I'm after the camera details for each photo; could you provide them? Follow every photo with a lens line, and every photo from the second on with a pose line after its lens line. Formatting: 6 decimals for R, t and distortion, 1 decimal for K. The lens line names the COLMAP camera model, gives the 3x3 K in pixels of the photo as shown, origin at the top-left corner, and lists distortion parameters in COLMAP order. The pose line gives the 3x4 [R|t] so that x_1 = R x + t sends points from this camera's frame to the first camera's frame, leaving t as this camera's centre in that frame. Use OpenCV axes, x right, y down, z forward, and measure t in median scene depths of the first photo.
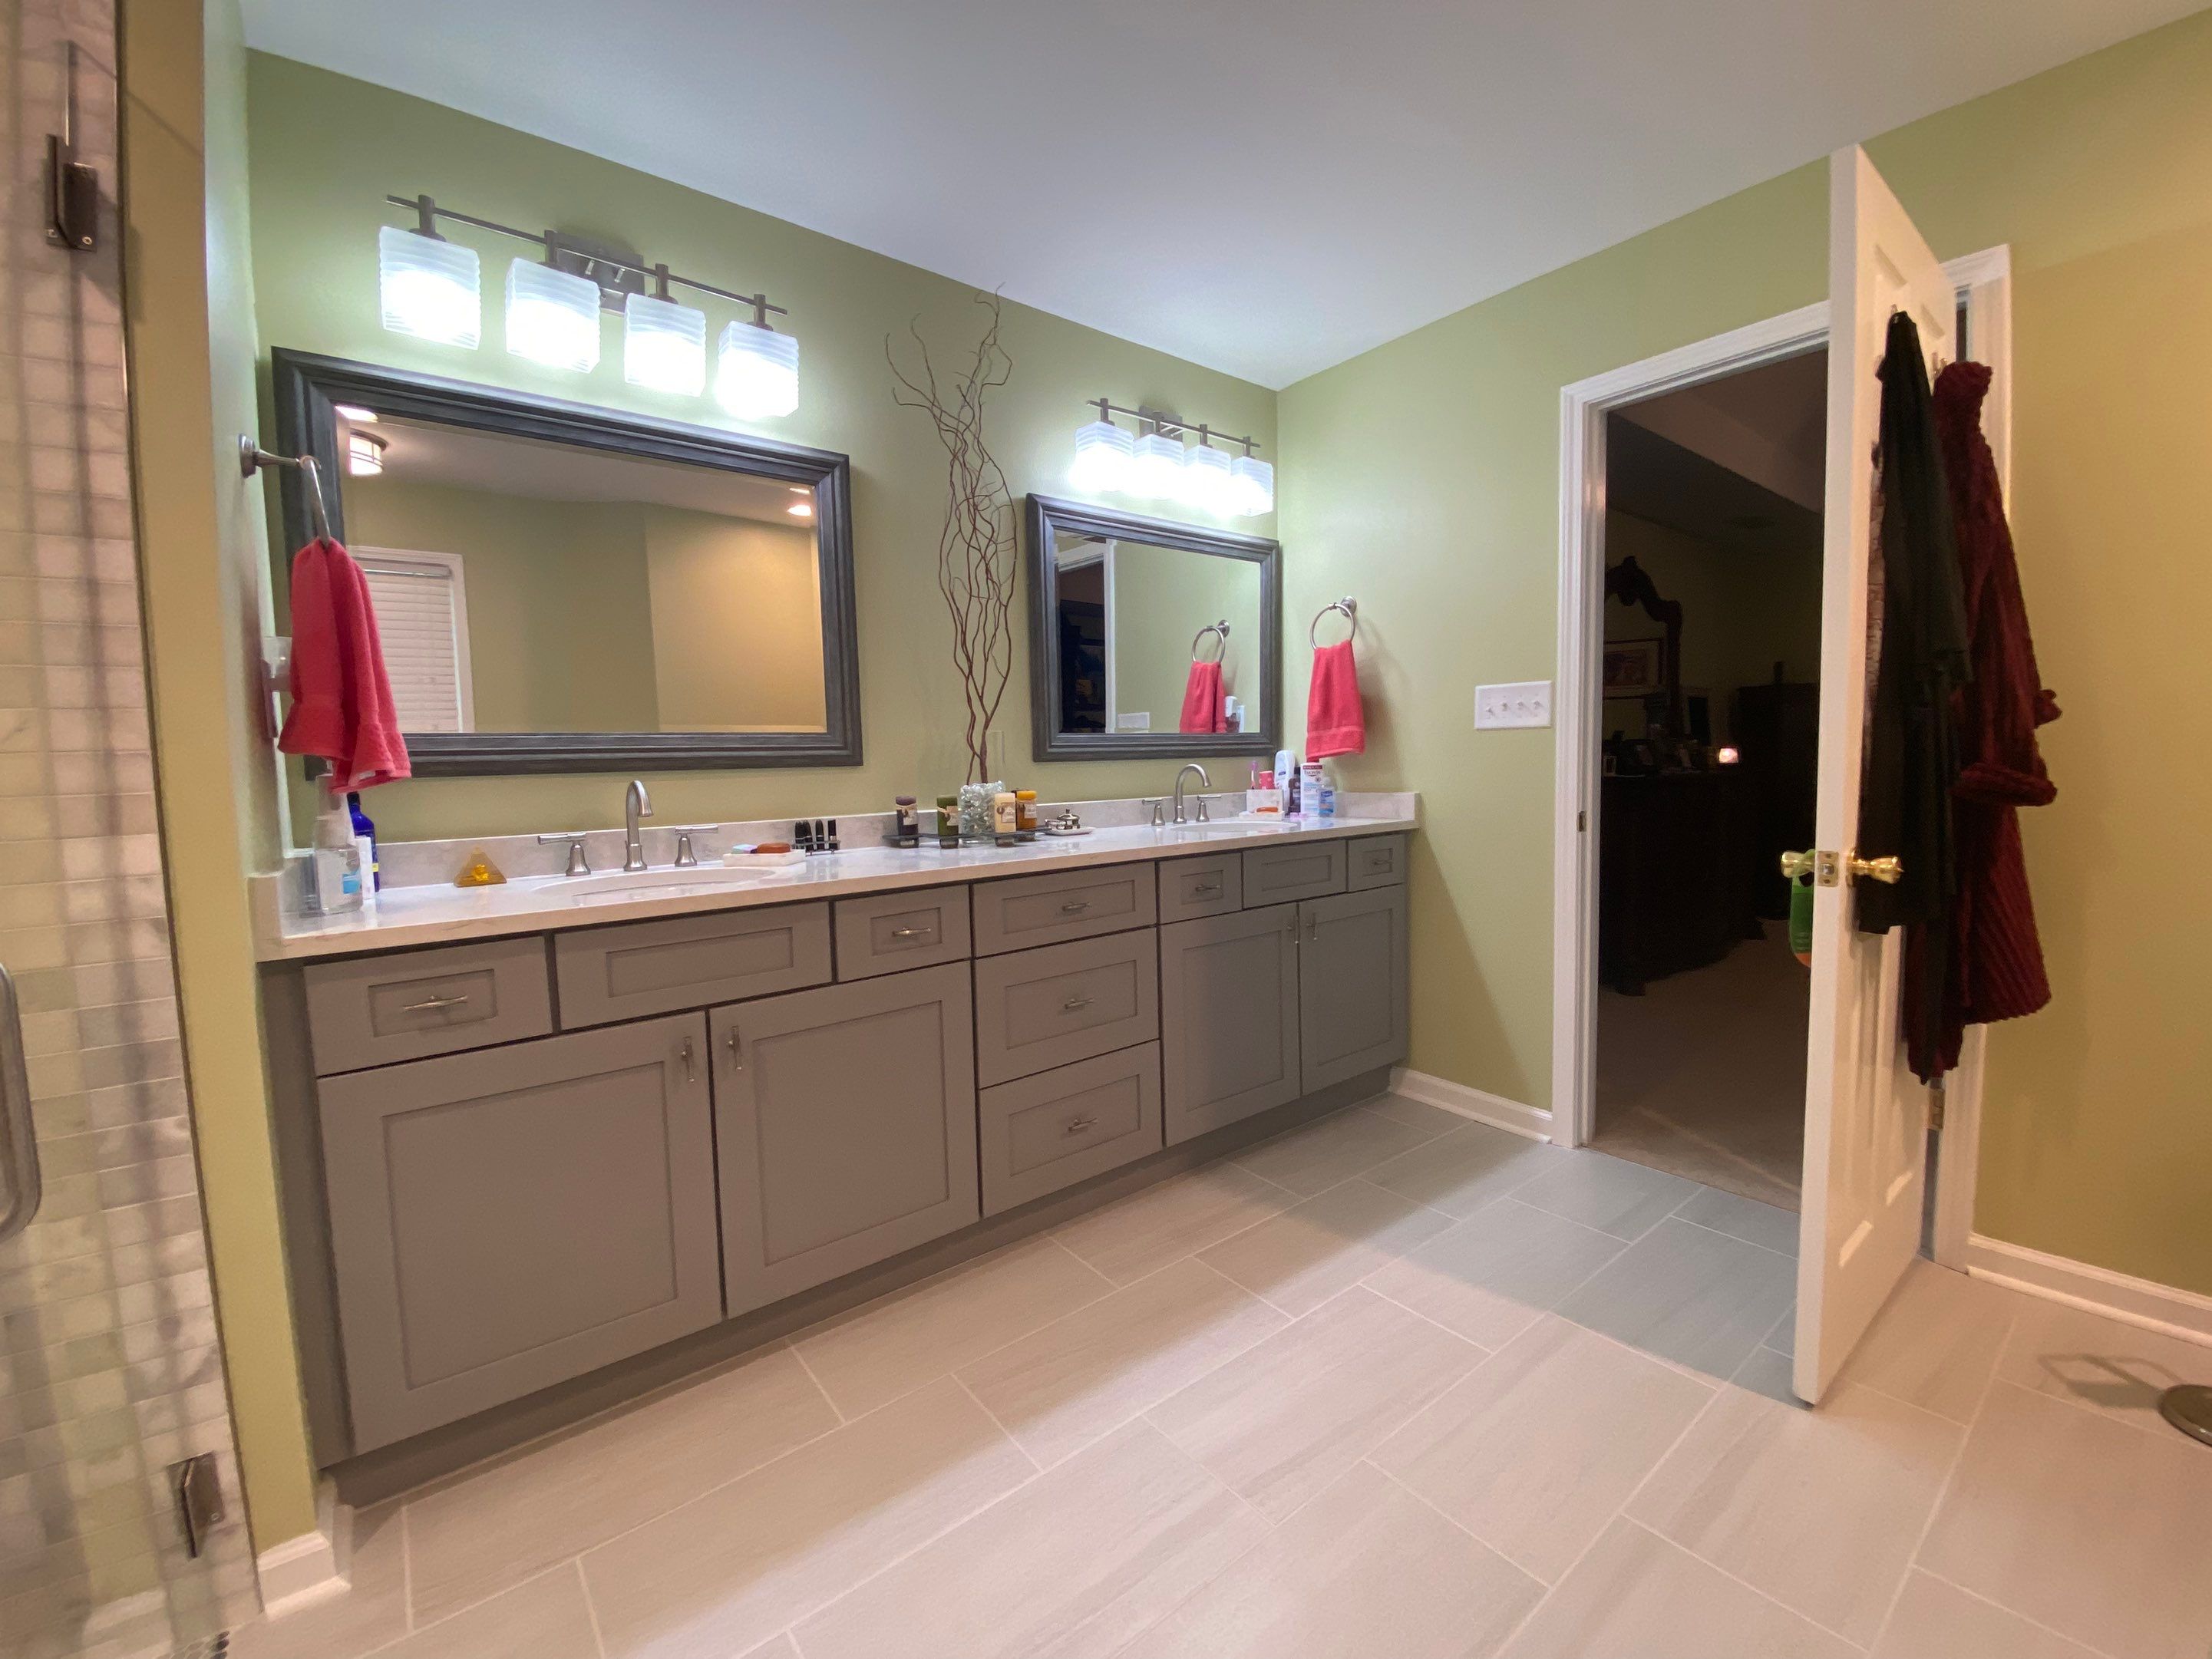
lens RADIAL K [[898.3, 0, 1095.7], [0, 898.3, 836.2], [0, 0, 1]] dist [0.052109, -0.045501]
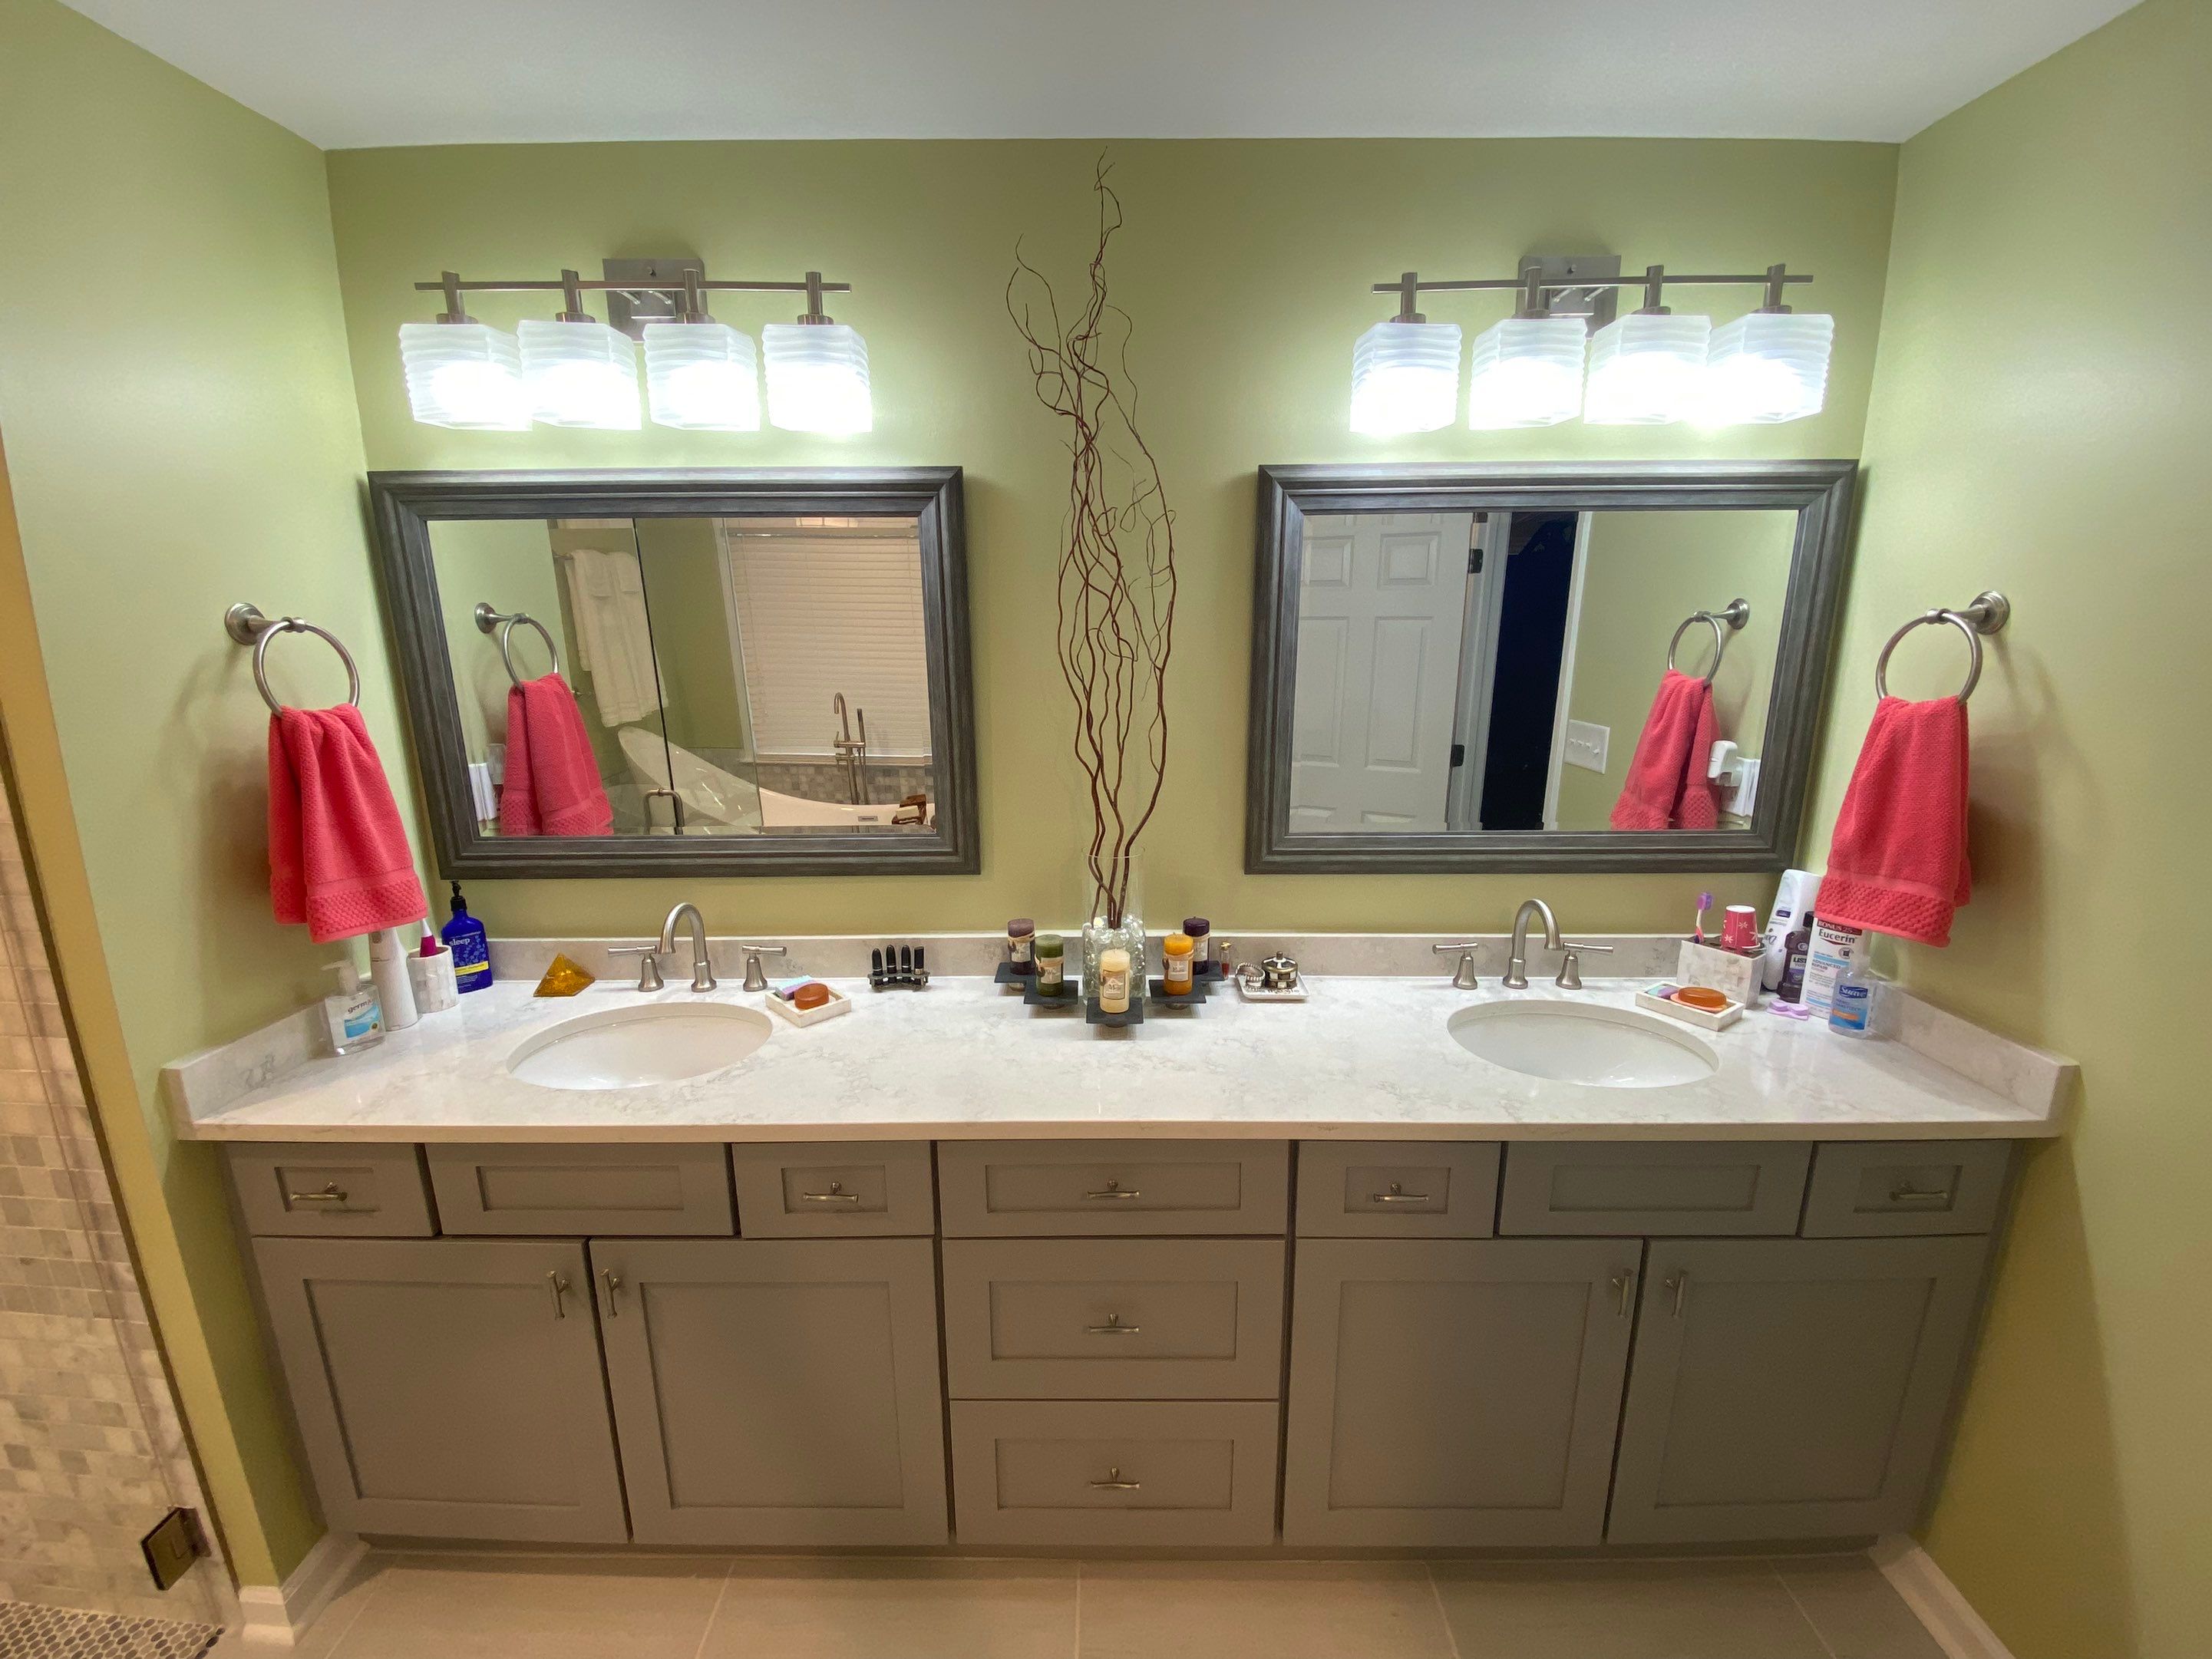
lens RADIAL K [[905.8, 0, 1110.6], [0, 905.8, 816.8], [0, 0, 1]] dist [0.018951, -0.020262]
pose [[0.784684, 0.149322, -0.601643, 0.260976], [-0.063192, 0.984767, 0.161992, -0.234098], [0.616667, -0.089093, 0.782167, 0.419236]]
